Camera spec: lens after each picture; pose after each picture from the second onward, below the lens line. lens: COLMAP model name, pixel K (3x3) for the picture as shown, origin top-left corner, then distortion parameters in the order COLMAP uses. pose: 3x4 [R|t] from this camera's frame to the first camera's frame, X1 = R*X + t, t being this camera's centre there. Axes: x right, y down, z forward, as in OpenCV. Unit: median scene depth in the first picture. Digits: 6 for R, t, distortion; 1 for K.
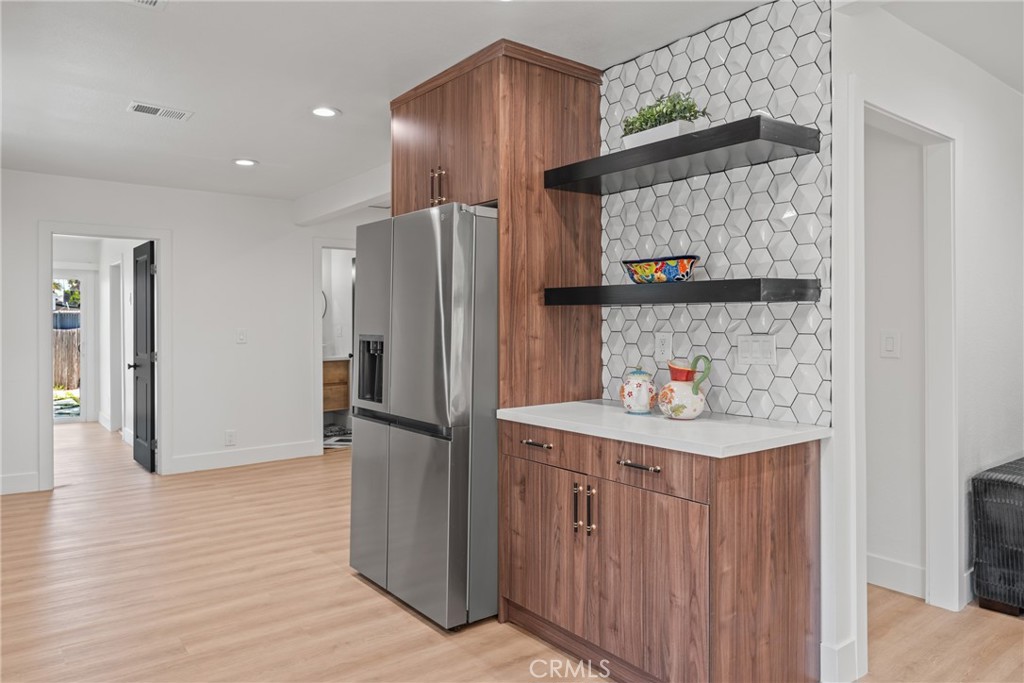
lens RADIAL K [[676.6, 0, 508.9], [0, 676.6, 322.2], [0, 0, 1]] dist [-0.002351, 0.004547]
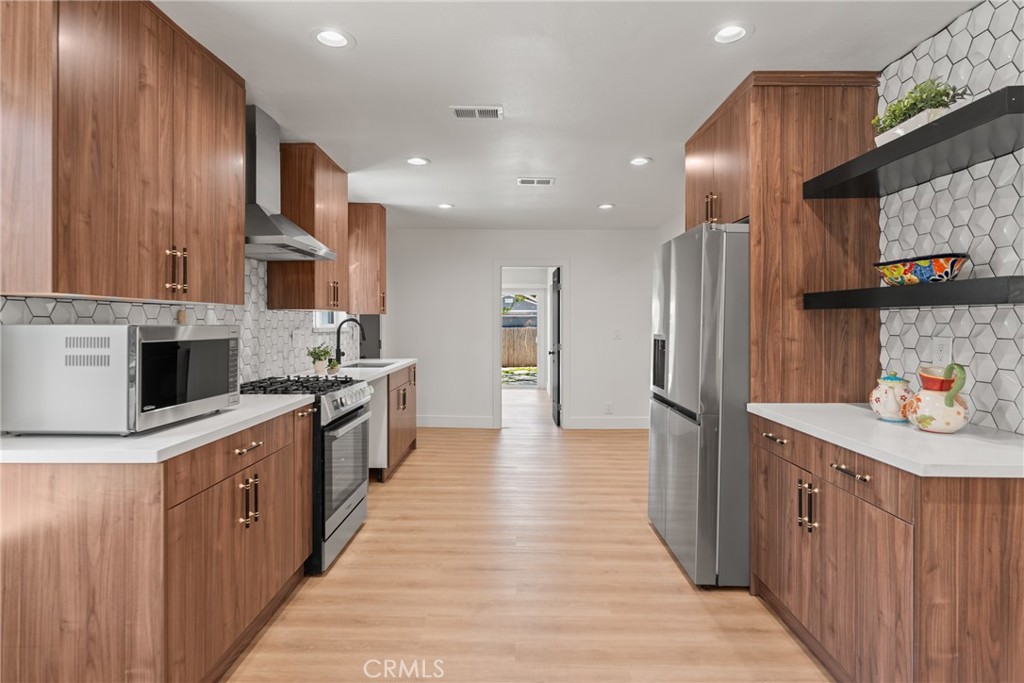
lens RADIAL K [[536.6, 0, 512.8], [0, 536.6, 320.2], [0, 0, 1]] dist [-0.005062, -0.000338]
pose [[0.785275, 0.000499, -0.619146, 0.221361], [-0.003269, 0.999989, -0.003340, -0.003974], [0.619138, 0.004647, 0.785269, 0.060613]]
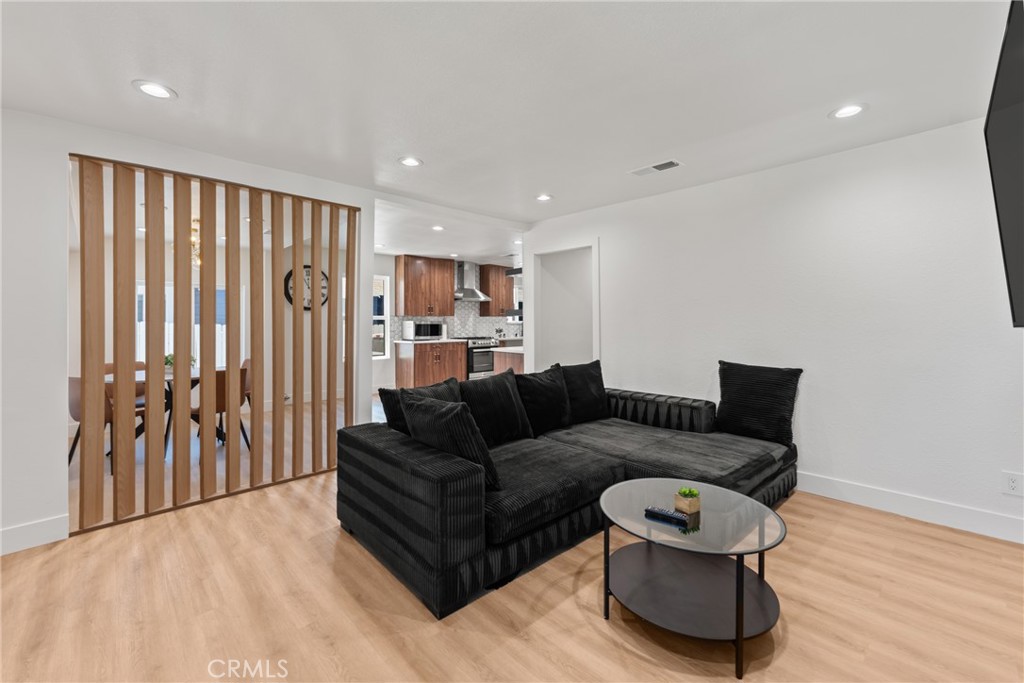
lens RADIAL K [[419.6, 0, 517.6], [0, 419.6, 320.8], [0, 0, 1]] dist [0.000148, 0.000001]
pose [[0.113872, 0.001196, -0.993495, 2.102853], [0.008393, 0.999962, 0.002166, -0.001958], [0.993460, -0.008585, 0.113858, 0.579514]]
